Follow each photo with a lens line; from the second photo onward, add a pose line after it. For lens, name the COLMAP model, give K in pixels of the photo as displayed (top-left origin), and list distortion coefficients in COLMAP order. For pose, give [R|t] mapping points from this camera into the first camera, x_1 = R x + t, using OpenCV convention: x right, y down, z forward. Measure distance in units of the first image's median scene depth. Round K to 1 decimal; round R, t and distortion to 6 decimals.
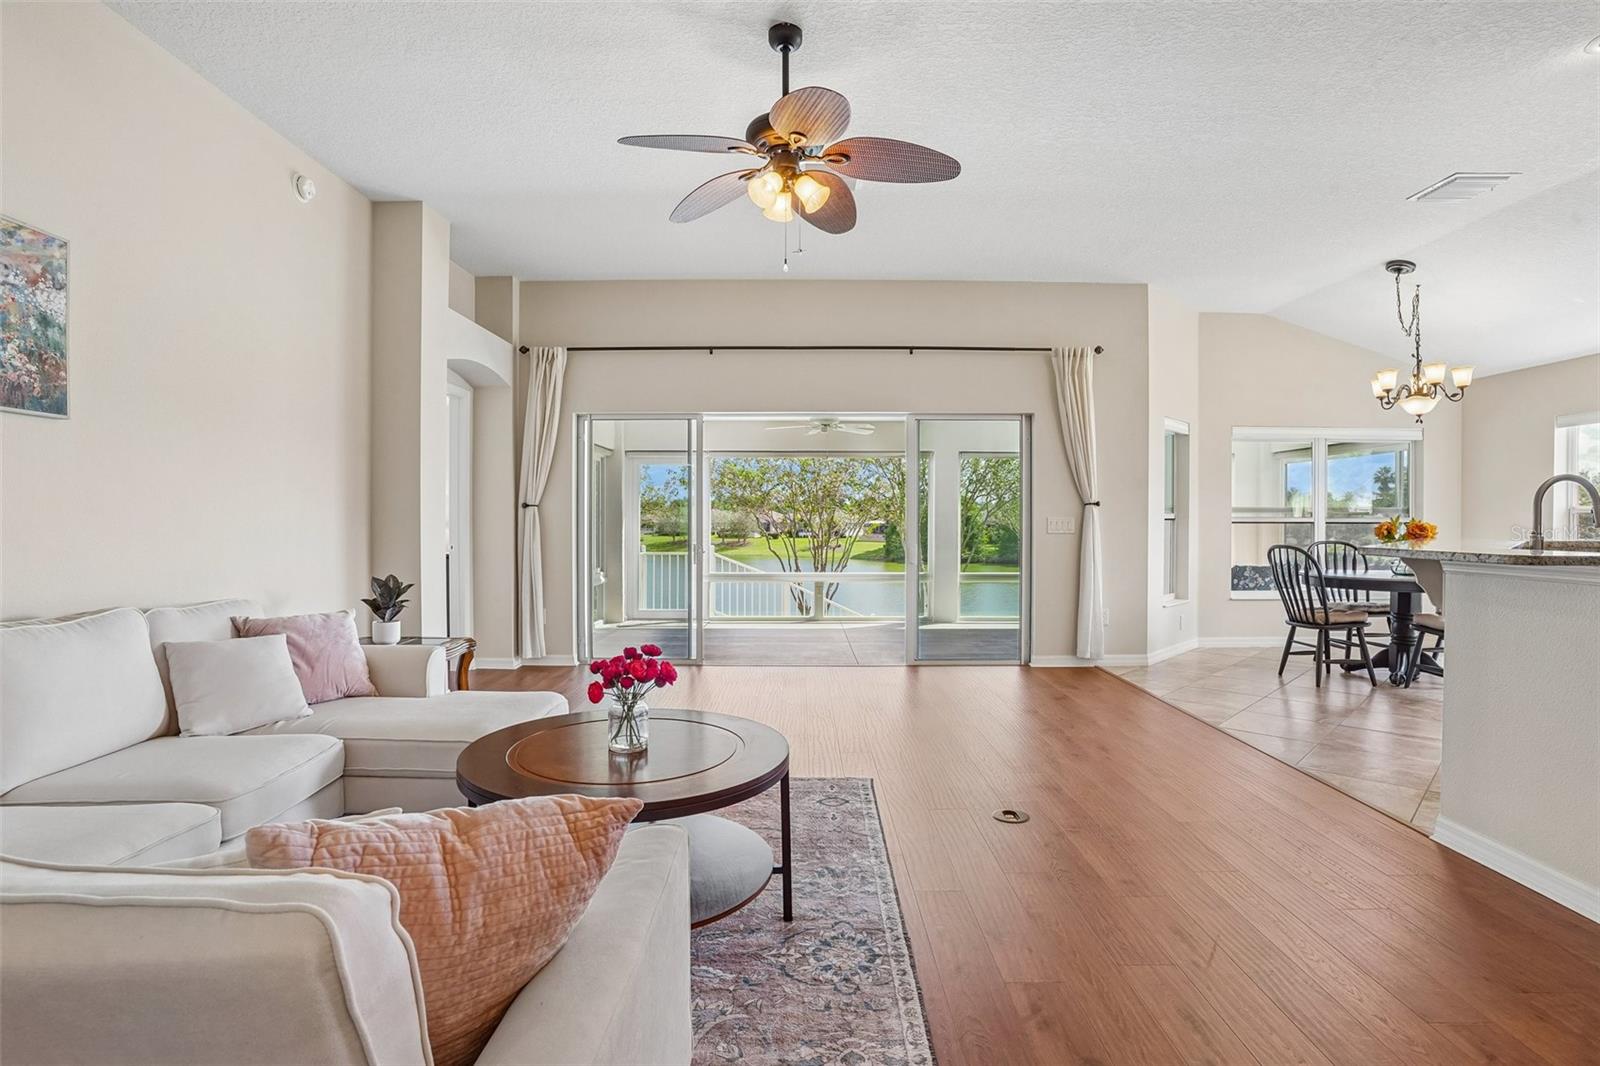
lens RADIAL K [[784.7, 0, 802.0], [0, 784.7, 524.5], [0, 0, 1]] dist [-0.041172, 0.000696]
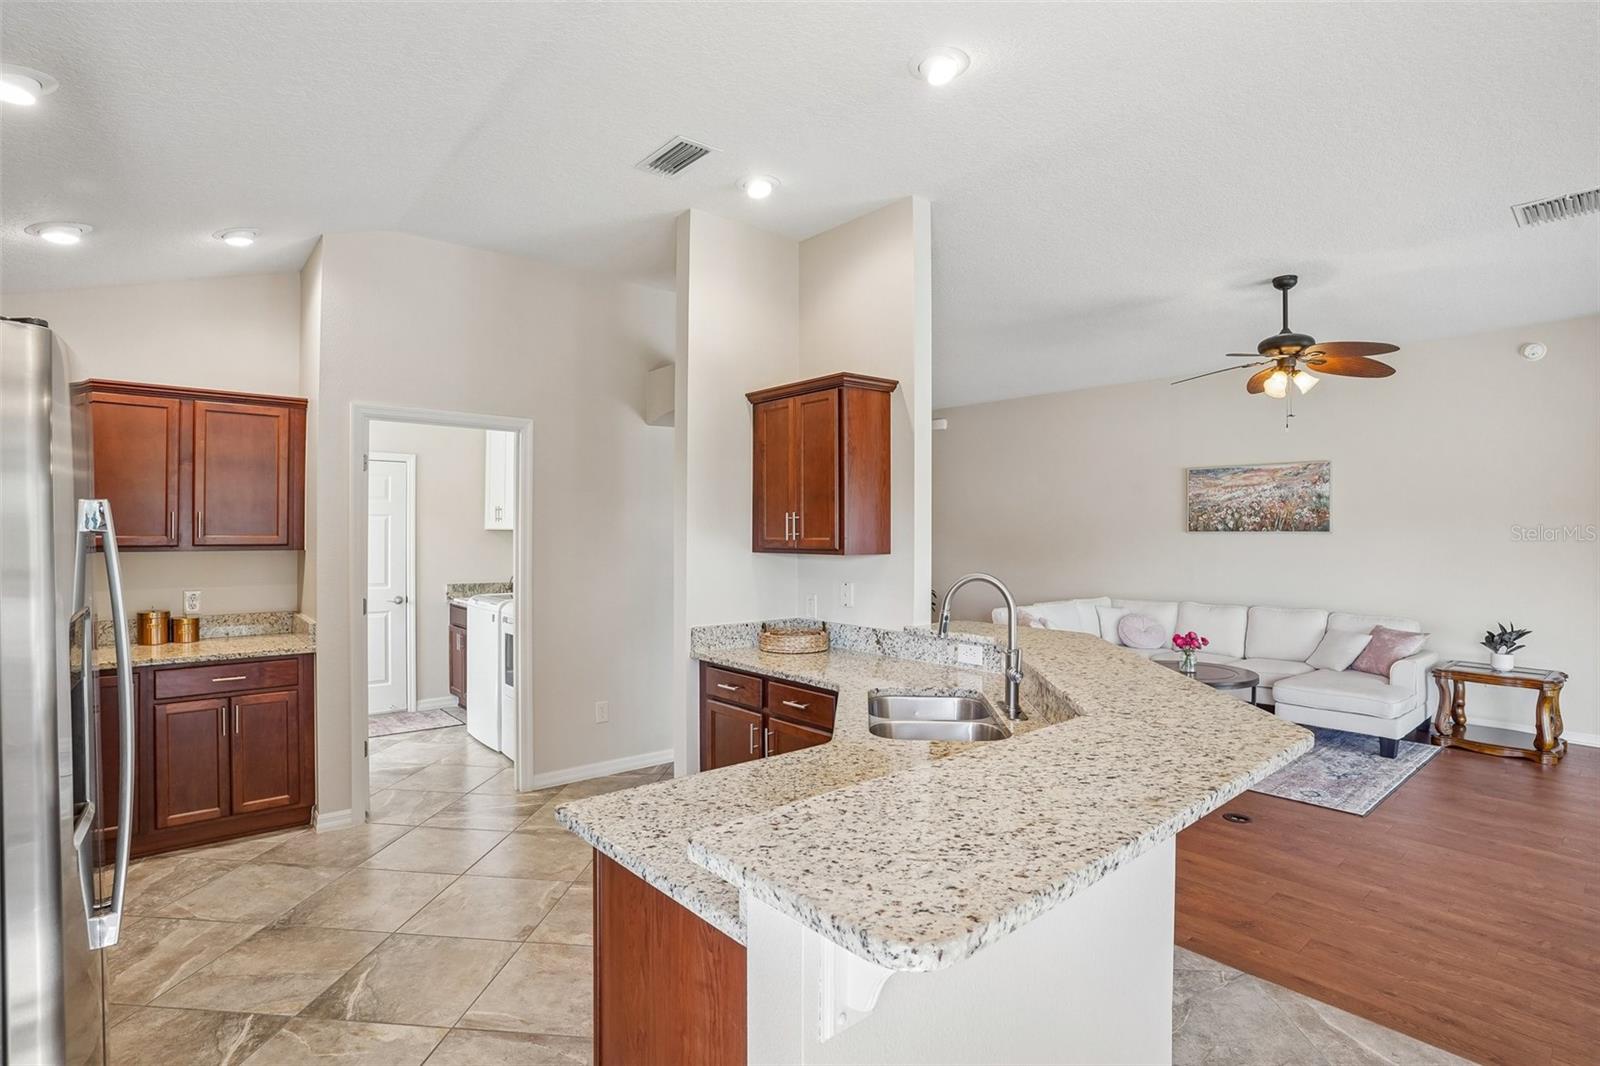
lens RADIAL K [[784.7, 0, 793.0], [0, 784.7, 528.9], [0, 0, 1]] dist [-0.041172, 0.000696]
pose [[-0.763409, -0.003311, -0.645907, 2.062779], [-0.006689, 0.999974, 0.002779, -0.151992], [0.645881, 0.006442, -0.763411, 1.825015]]
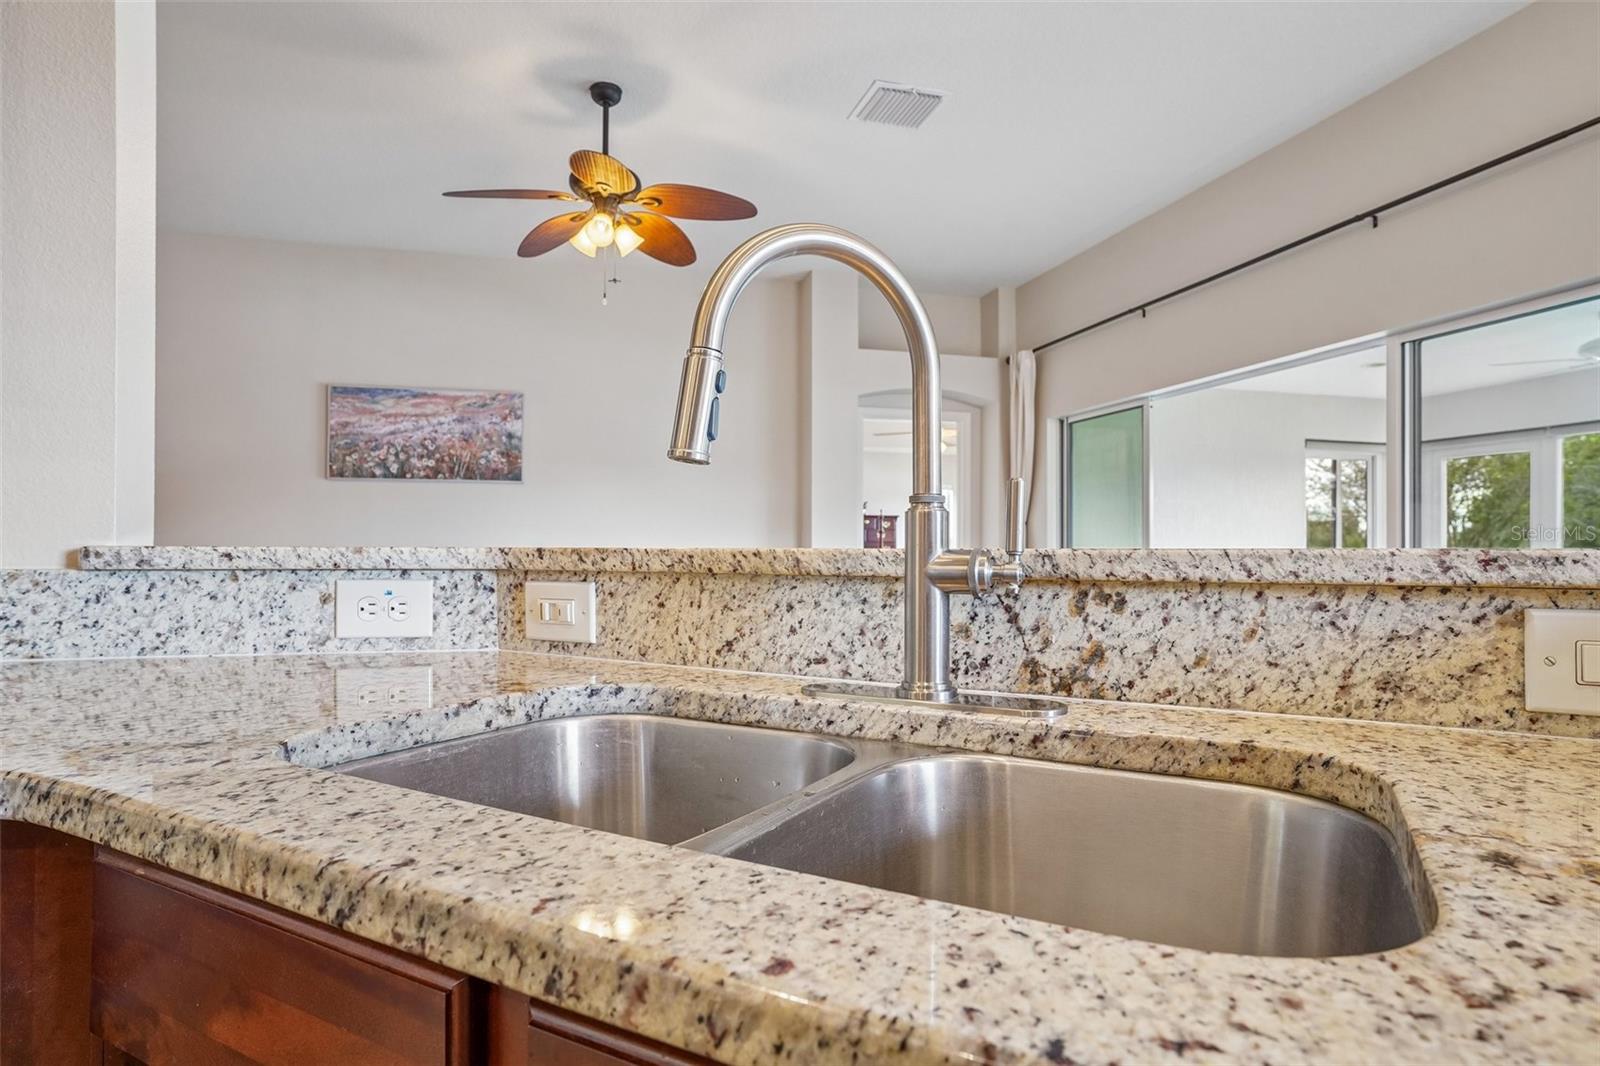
lens RADIAL K [[899.5, 0, 799.7], [0, 899.5, 532.4], [0, 0, 1]] dist [-0.007378, -0.000345]
pose [[0.253849, -0.012201, -0.967167, 1.532957], [-0.010864, 0.999821, -0.015464, 0.019670], [0.967183, 0.014433, 0.253671, 1.126054]]
